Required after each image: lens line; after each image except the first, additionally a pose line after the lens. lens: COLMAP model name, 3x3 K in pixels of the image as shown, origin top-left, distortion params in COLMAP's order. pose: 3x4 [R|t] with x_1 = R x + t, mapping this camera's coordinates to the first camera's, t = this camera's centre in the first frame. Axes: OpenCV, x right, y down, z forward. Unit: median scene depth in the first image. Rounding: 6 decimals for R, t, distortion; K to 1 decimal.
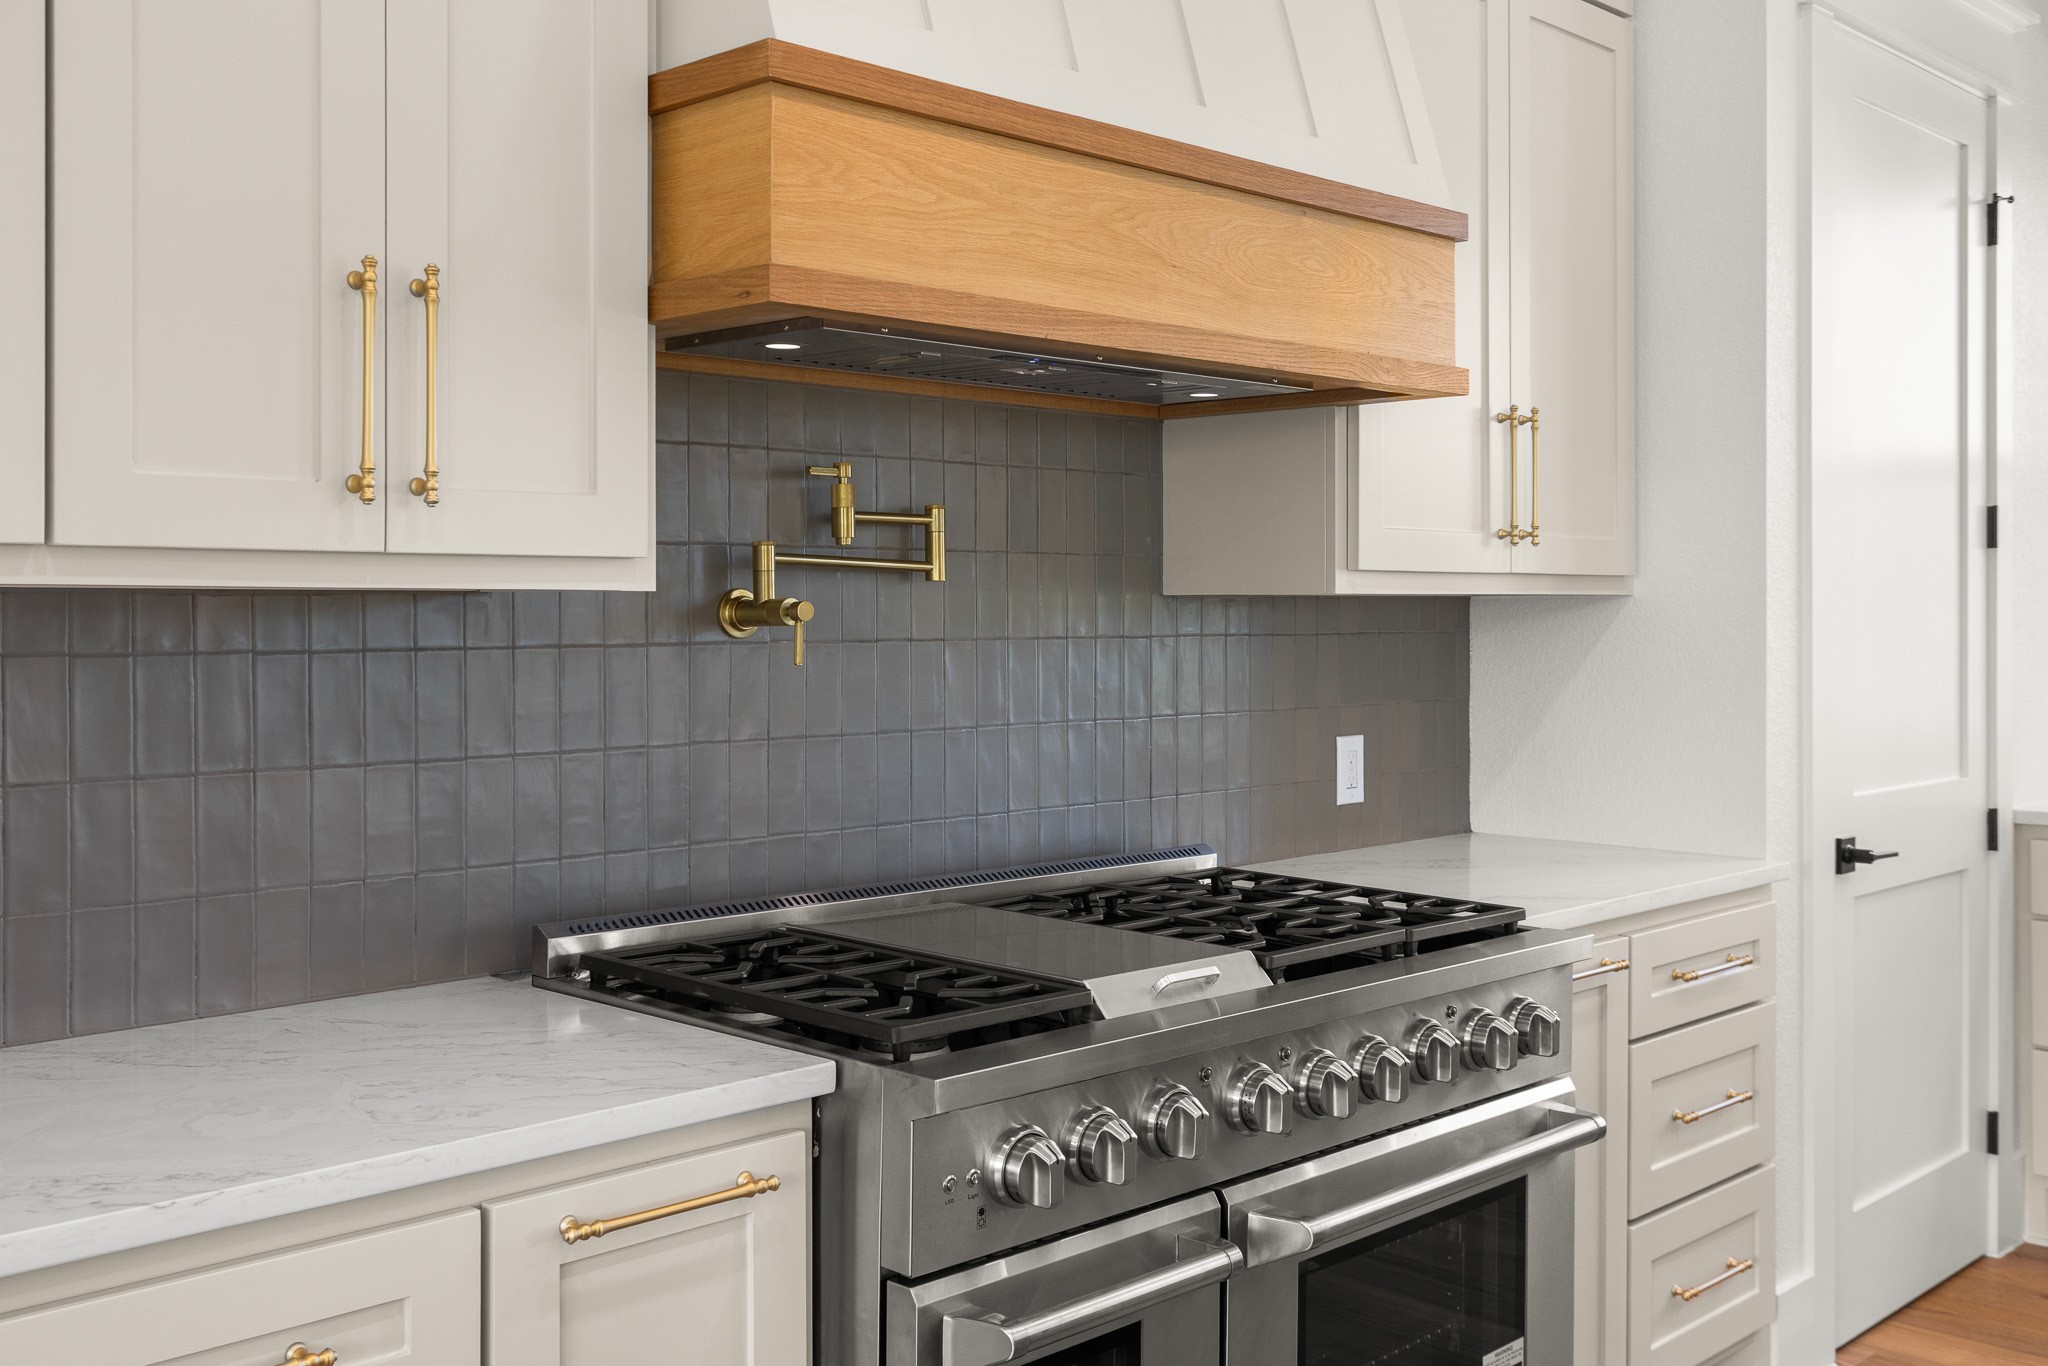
lens RADIAL K [[2011.5, 0, 1016.5], [0, 2011.5, 595.3], [0, 0, 1]] dist [-0.001150, 0.000000]
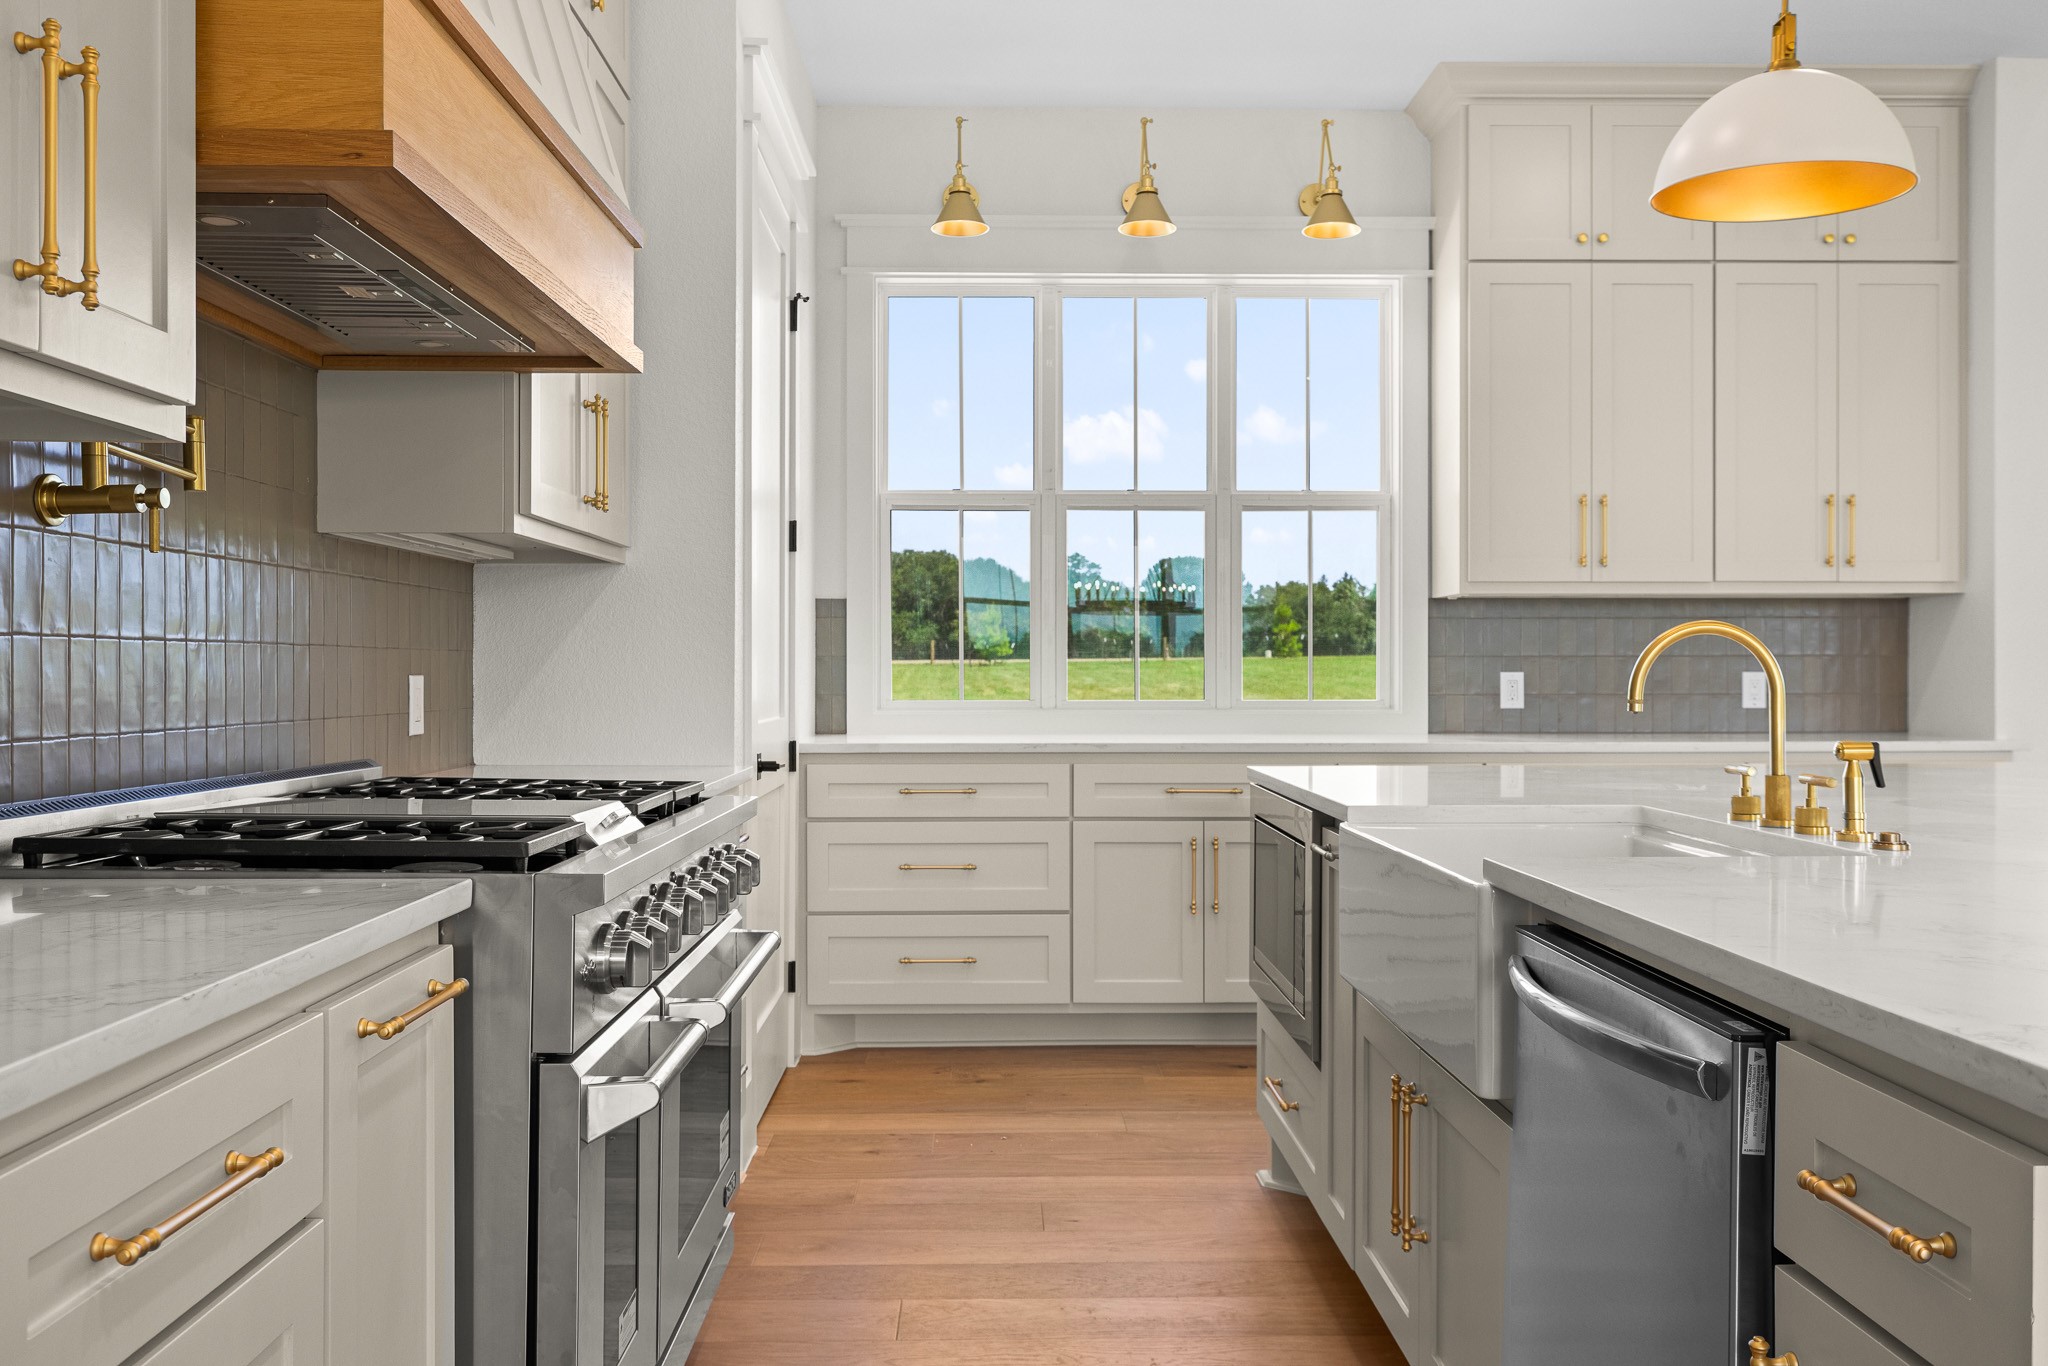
lens RADIAL K [[1737.5, 0, 1024.0], [0, 1737.5, 682.7], [0, 0, 1]] dist [0.014667, -0.014434]
pose [[0.696443, -0.002568, 0.717607, -0.369988], [-0.007445, 0.999914, 0.010804, 0.074854], [-0.717573, -0.012867, 0.696364, 0.086681]]
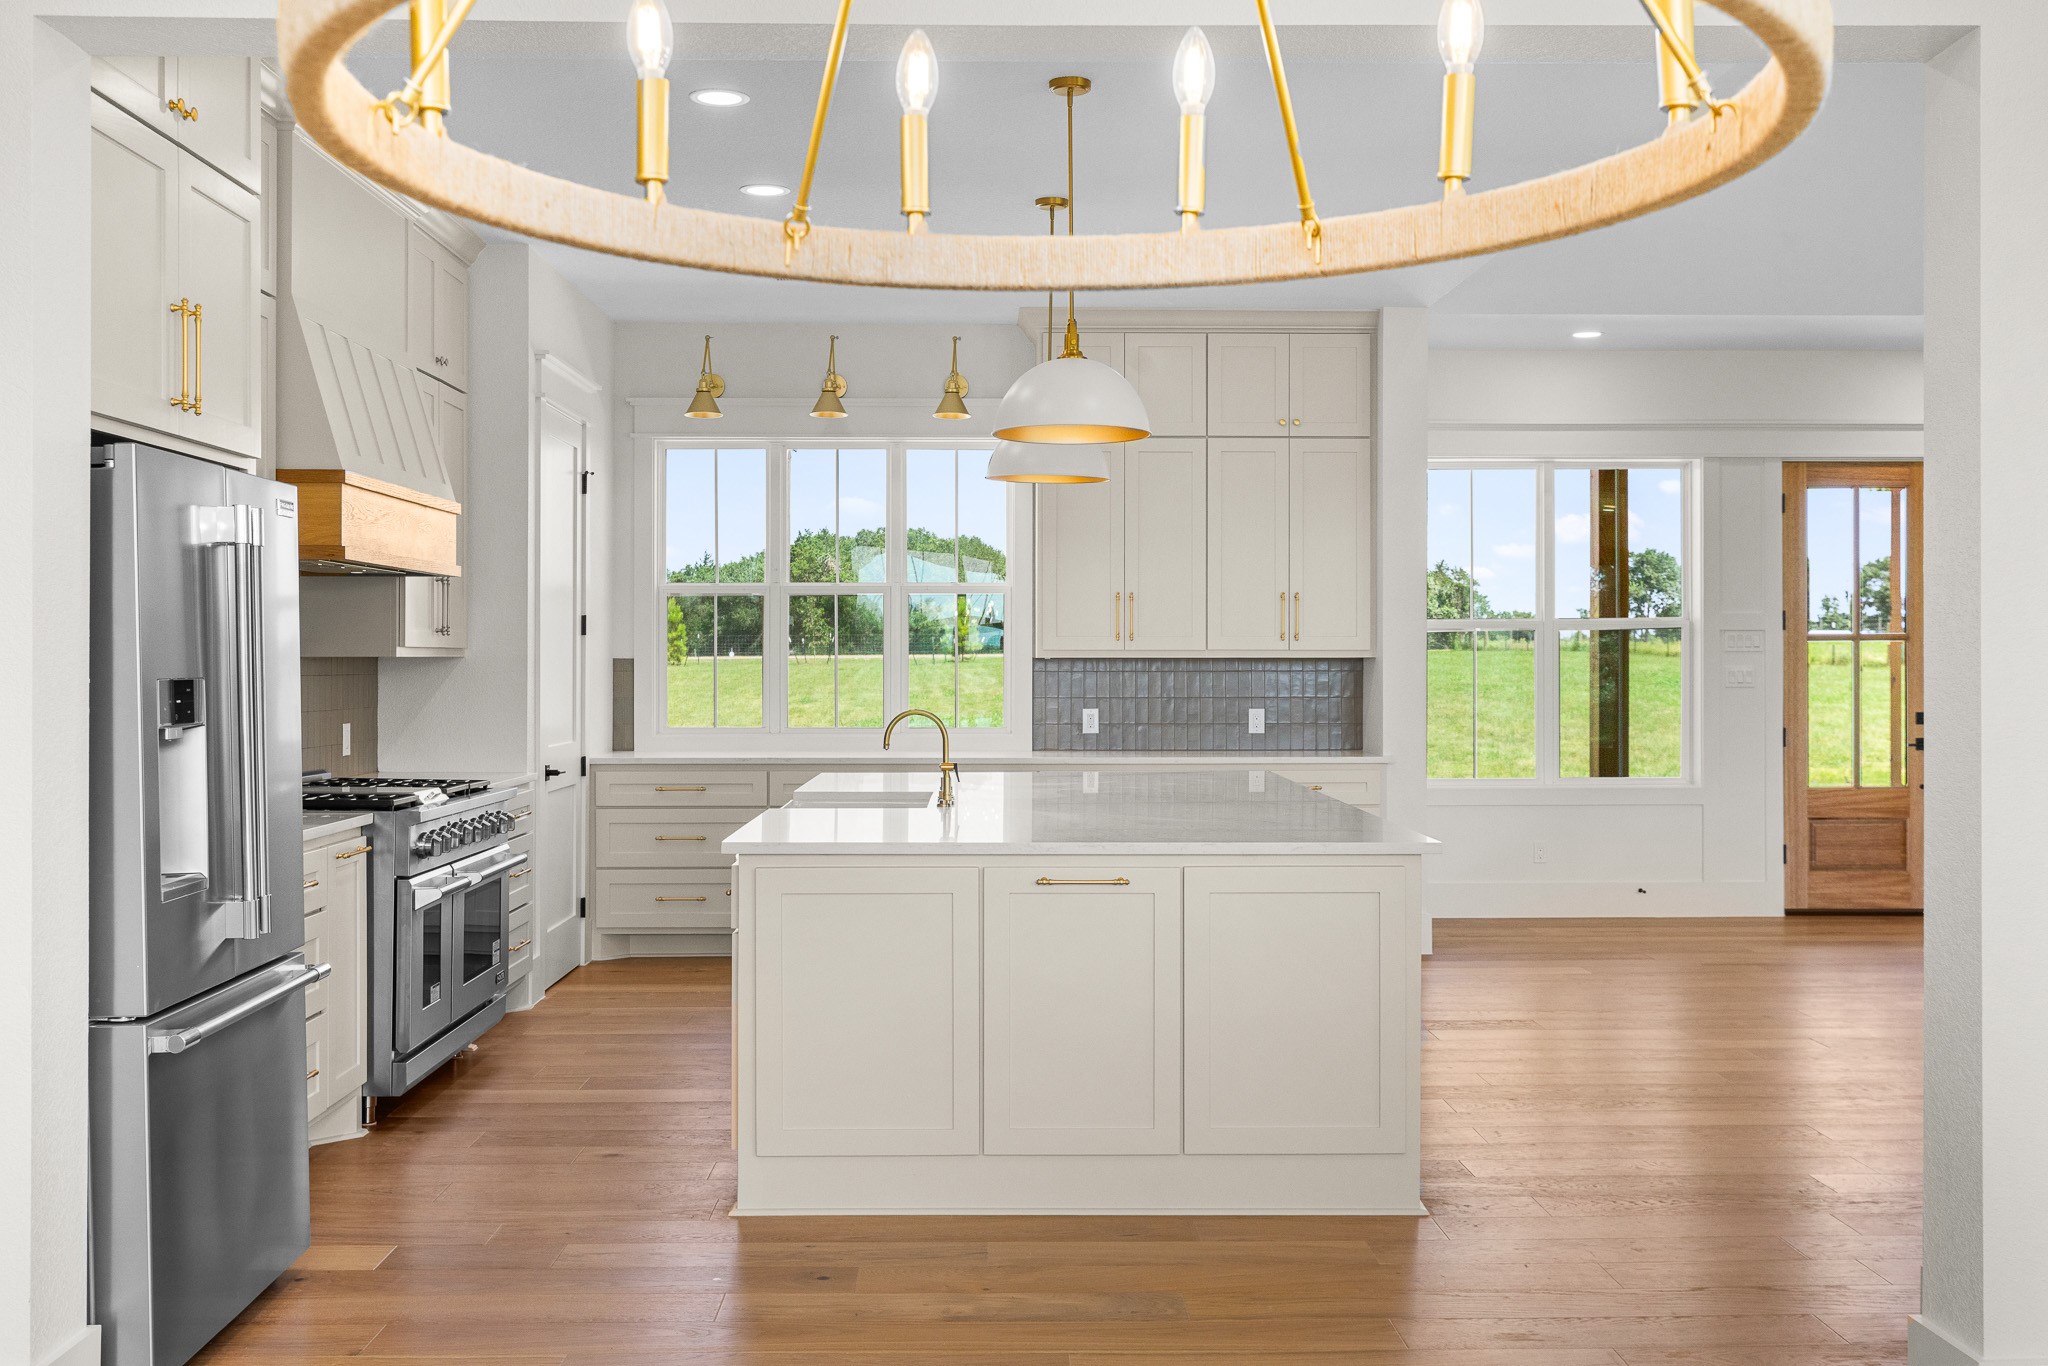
lens RADIAL K [[2011.5, 0, 1024.0], [0, 2011.5, 681.2], [0, 0, 1]] dist [-0.001150, 0.000000]
pose [[0.697515, -0.003560, 0.716562, -1.044074], [-0.008586, 0.999874, 0.013326, -0.010309], [-0.716519, -0.015448, 0.697396, -1.199841]]
